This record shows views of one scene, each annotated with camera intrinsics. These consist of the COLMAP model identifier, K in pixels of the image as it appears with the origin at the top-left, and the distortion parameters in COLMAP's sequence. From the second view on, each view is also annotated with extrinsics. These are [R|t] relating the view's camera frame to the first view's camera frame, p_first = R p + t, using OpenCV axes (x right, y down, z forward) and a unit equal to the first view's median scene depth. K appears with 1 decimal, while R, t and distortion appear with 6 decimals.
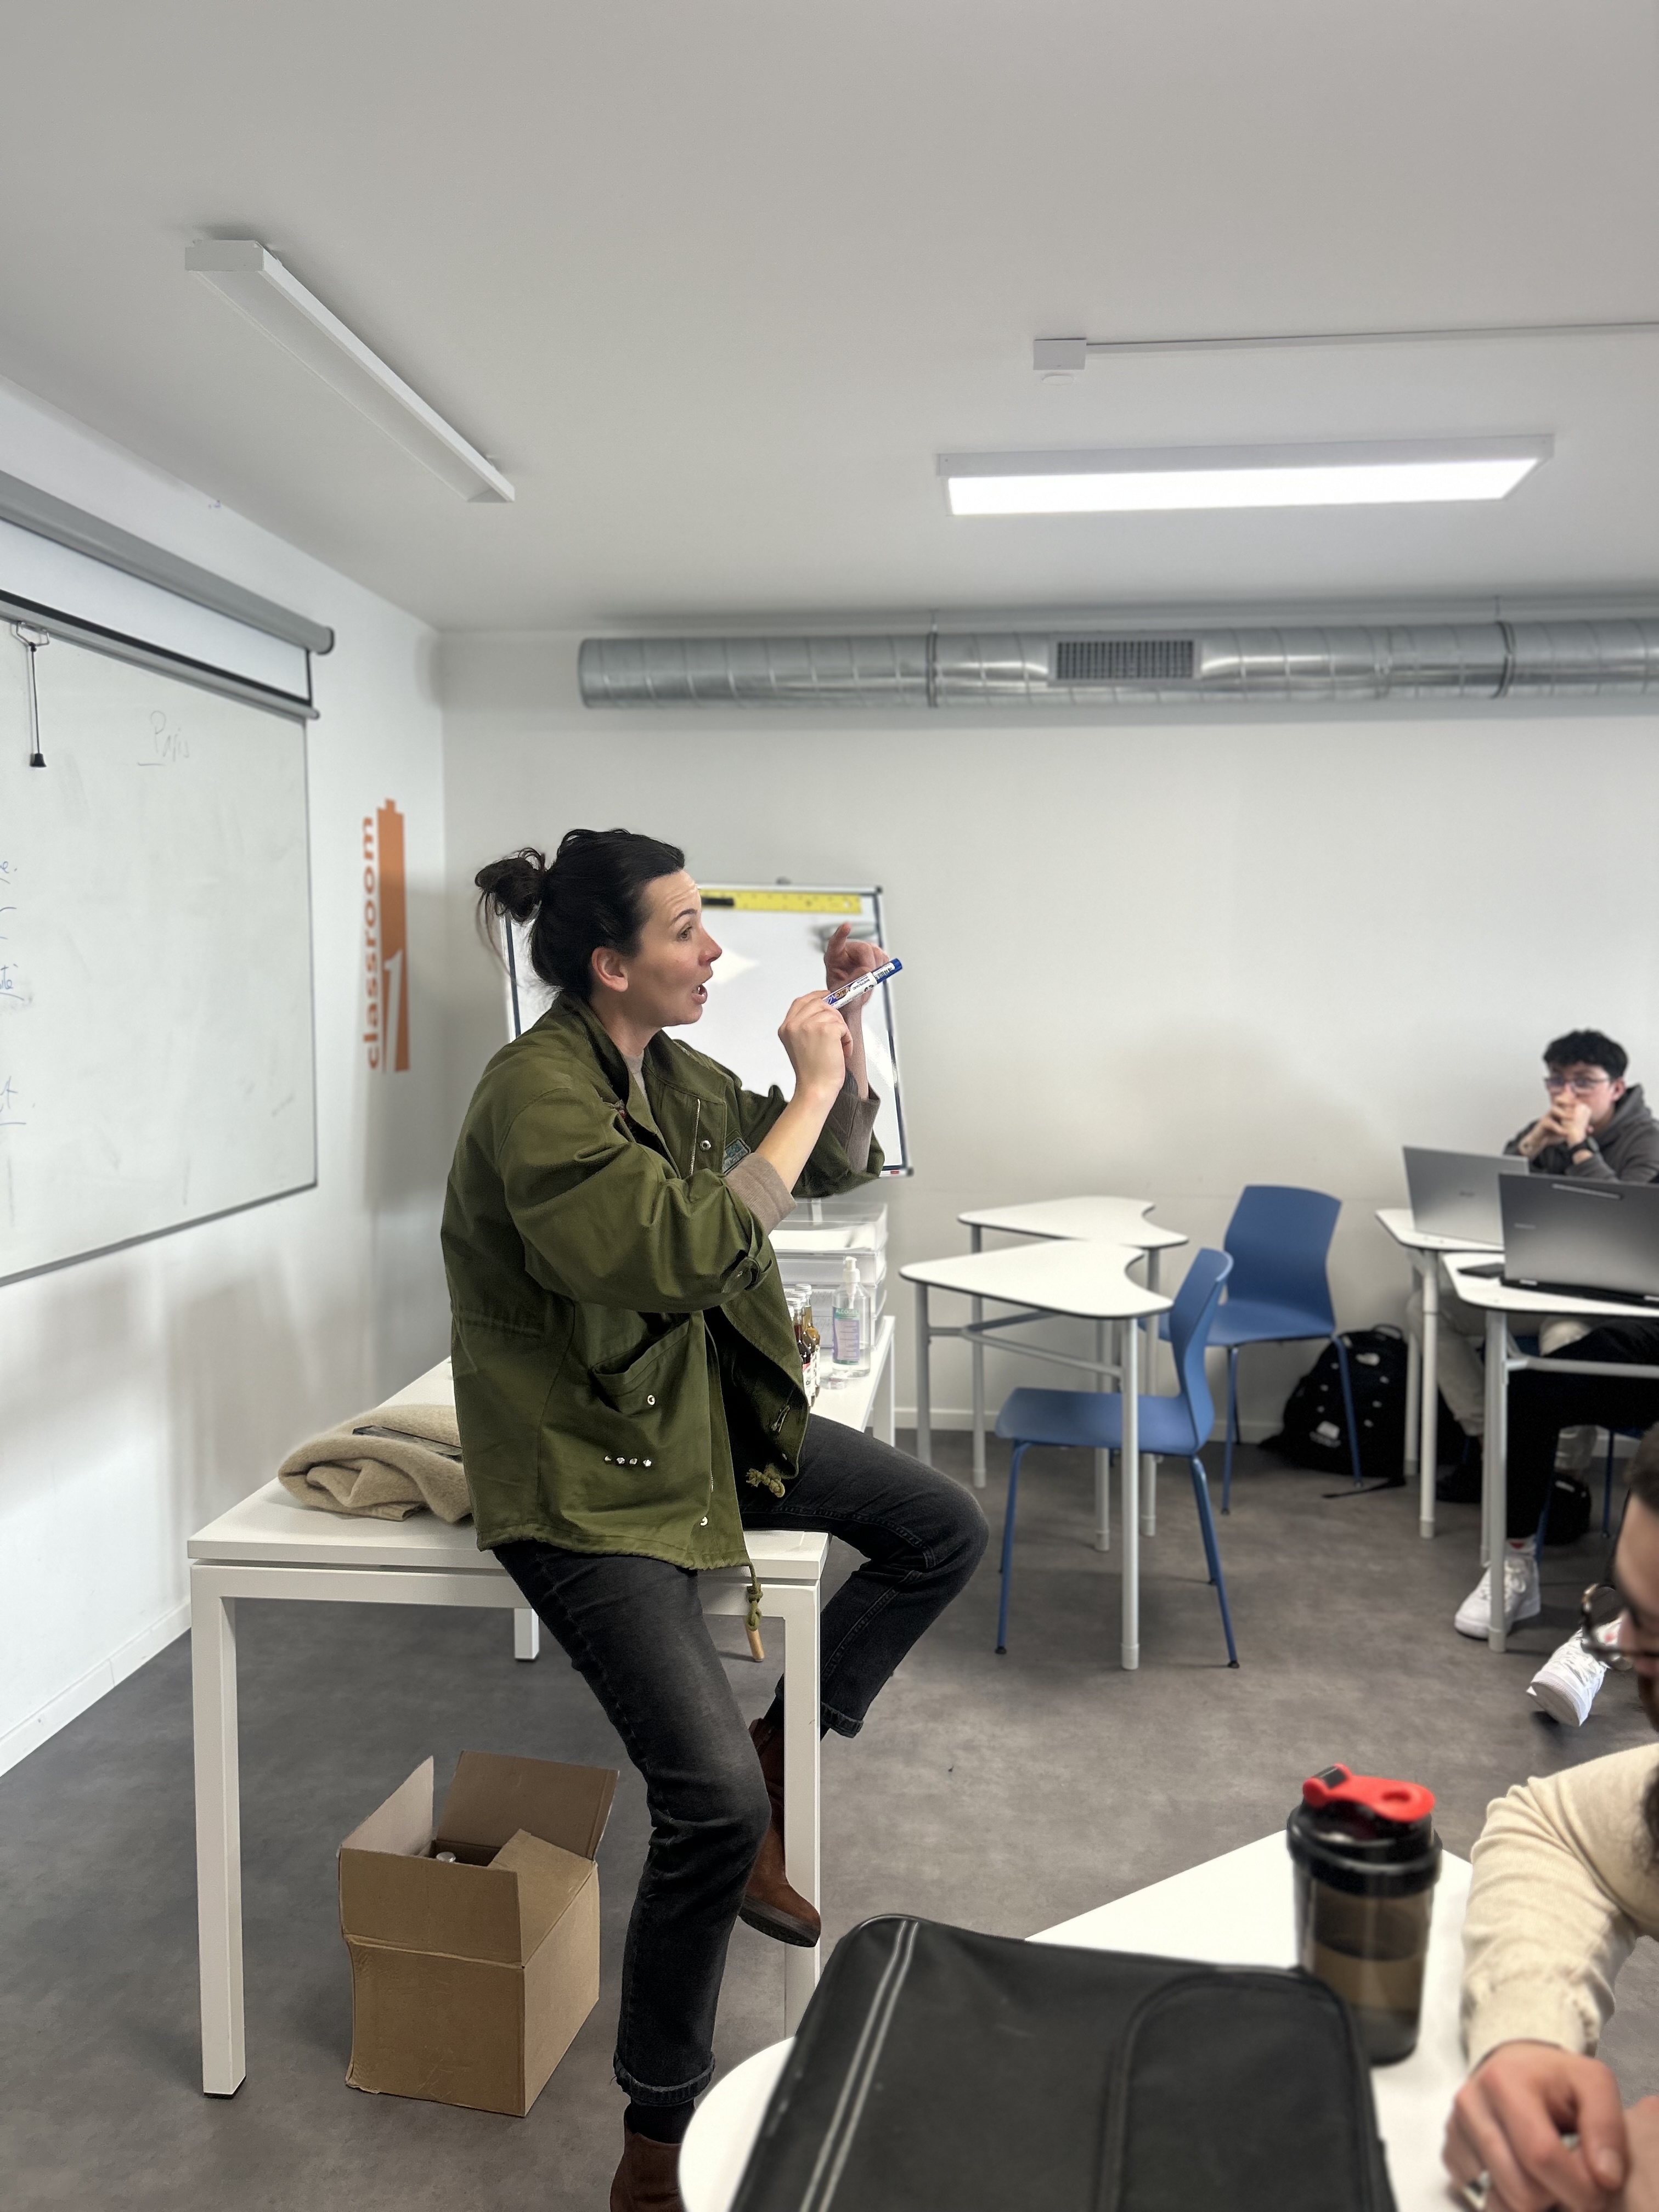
lens RADIAL K [[1647.7, 0, 856.0], [0, 1647.7, 1104.9], [0, 0, 1]] dist [0.043925, -0.057867]
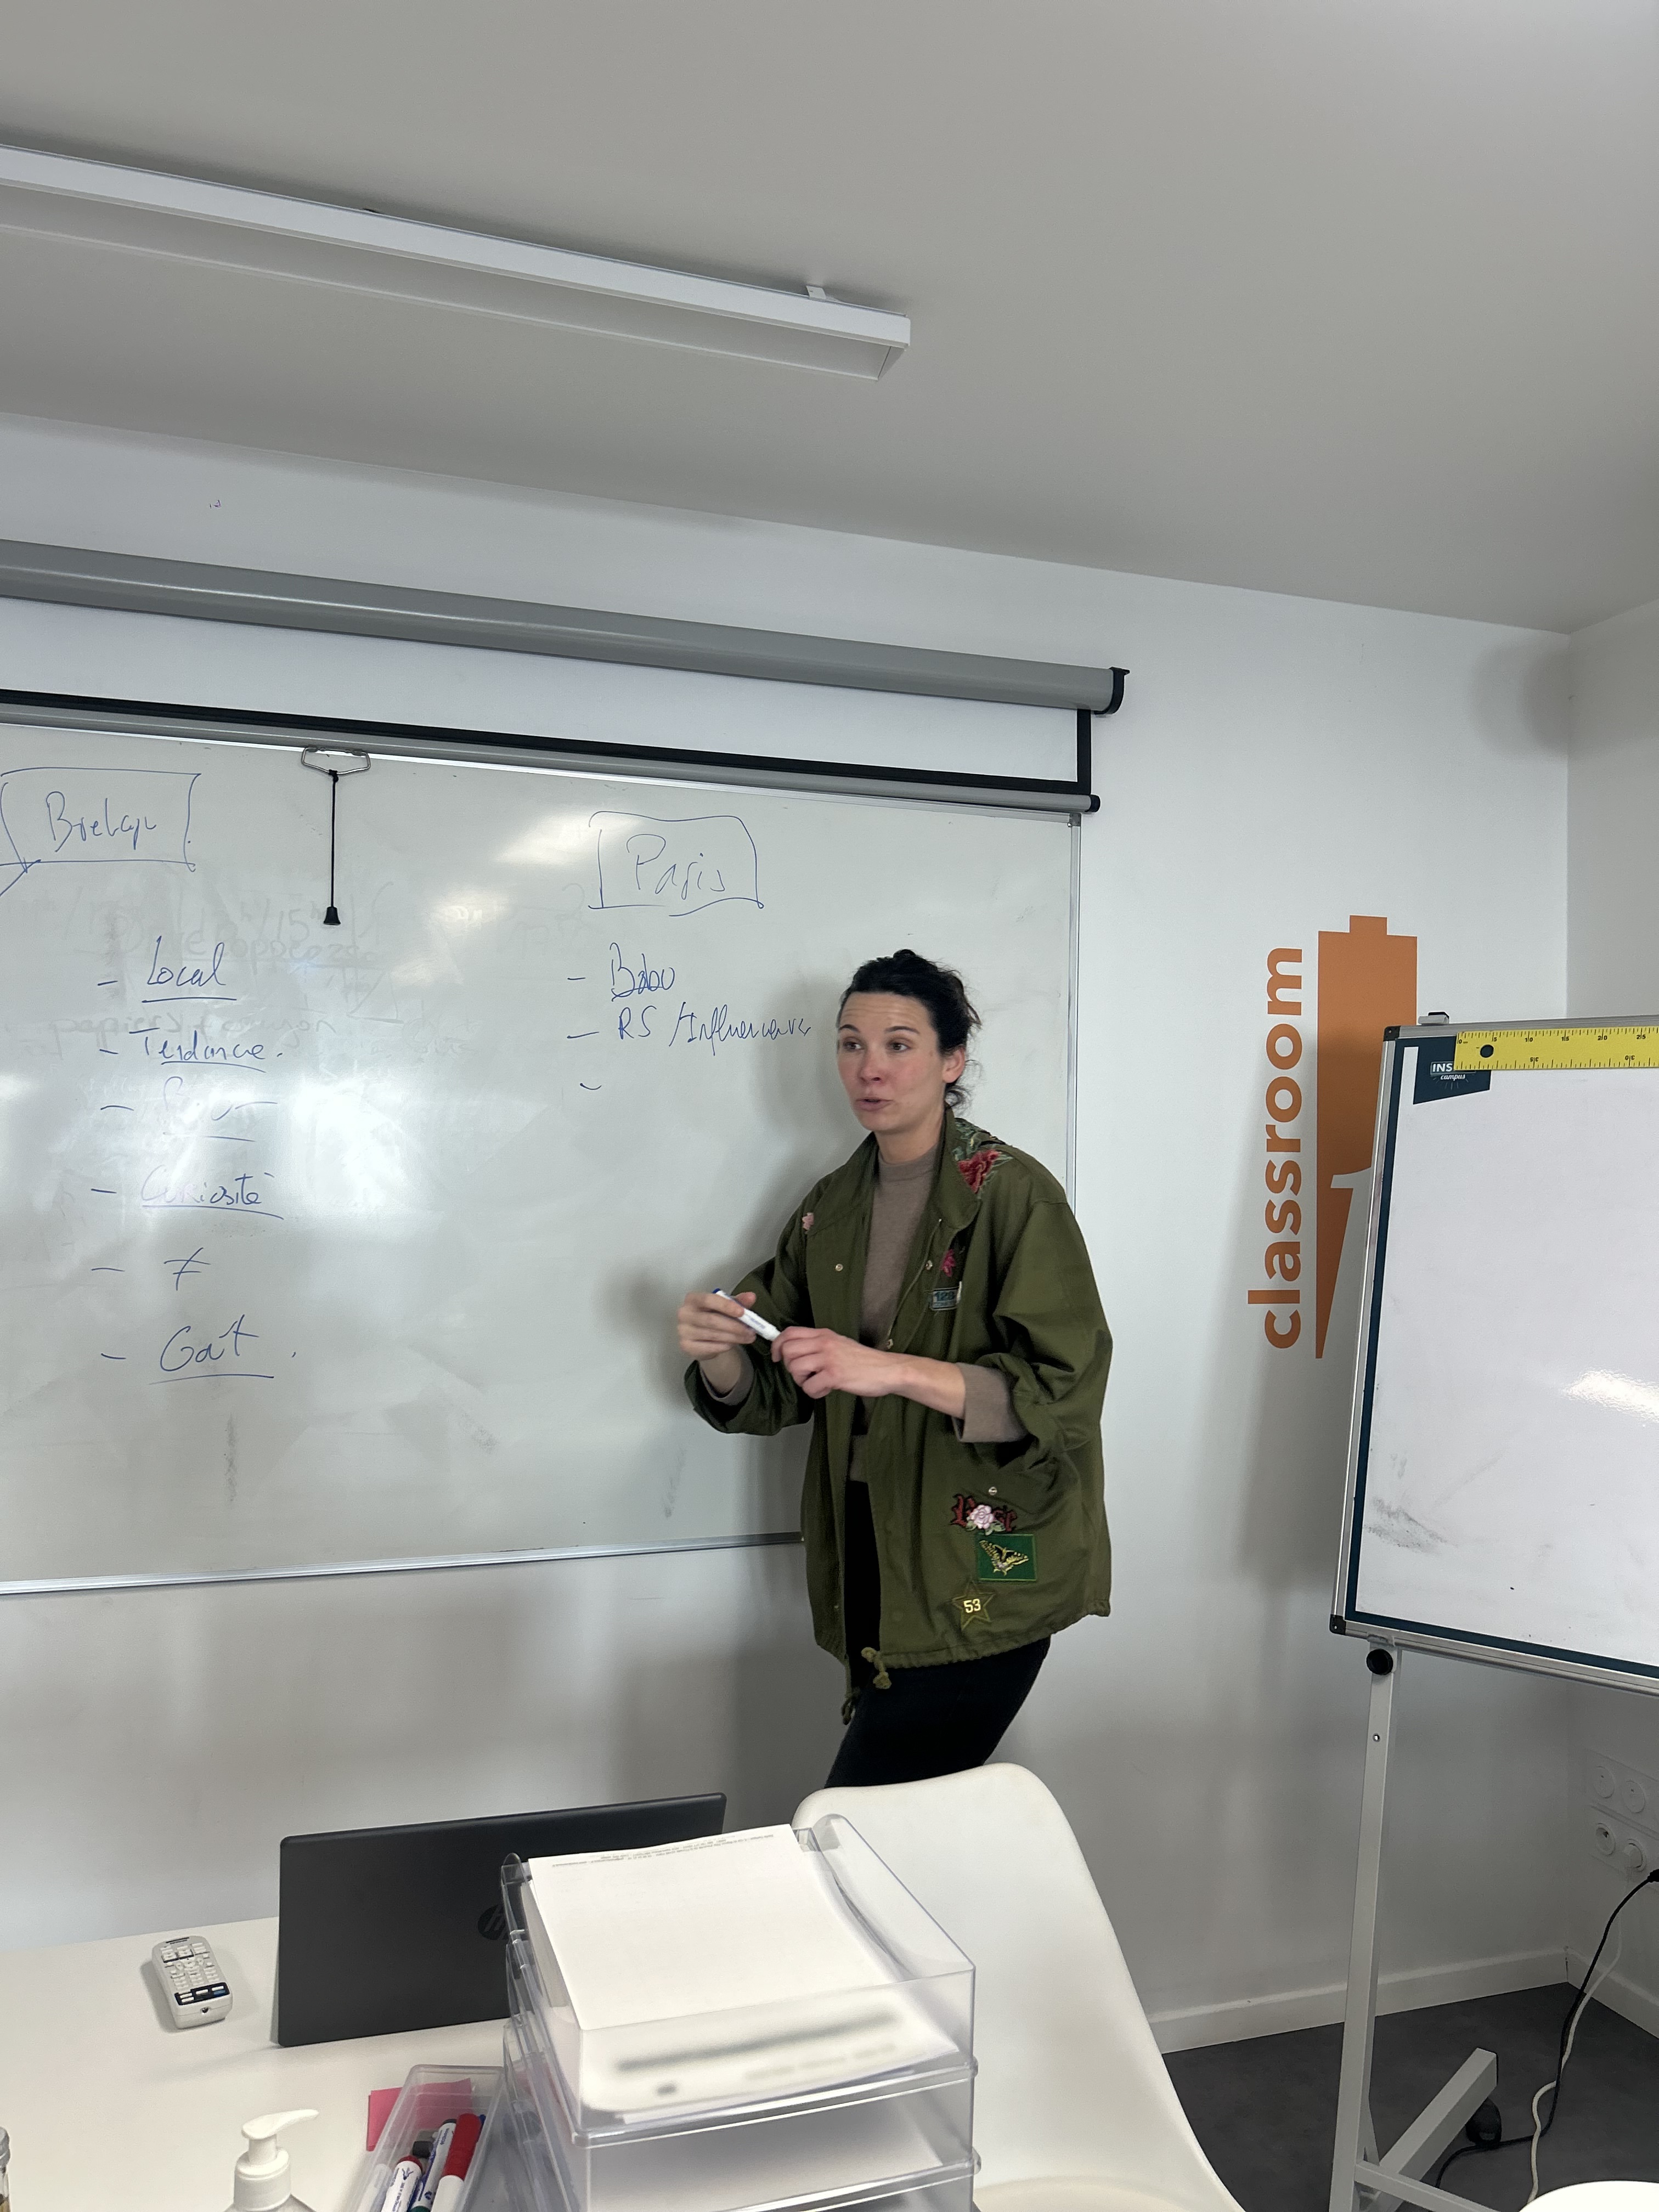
lens RADIAL K [[1647.7, 0, 815.2], [0, 1647.7, 1096.9], [0, 0, 1]] dist [0.043925, -0.057867]
pose [[0.417636, -0.013523, -0.908514, 0.227402], [-0.092429, 0.994070, -0.057285, -0.071267], [0.903901, 0.107897, 0.413909, 0.643623]]
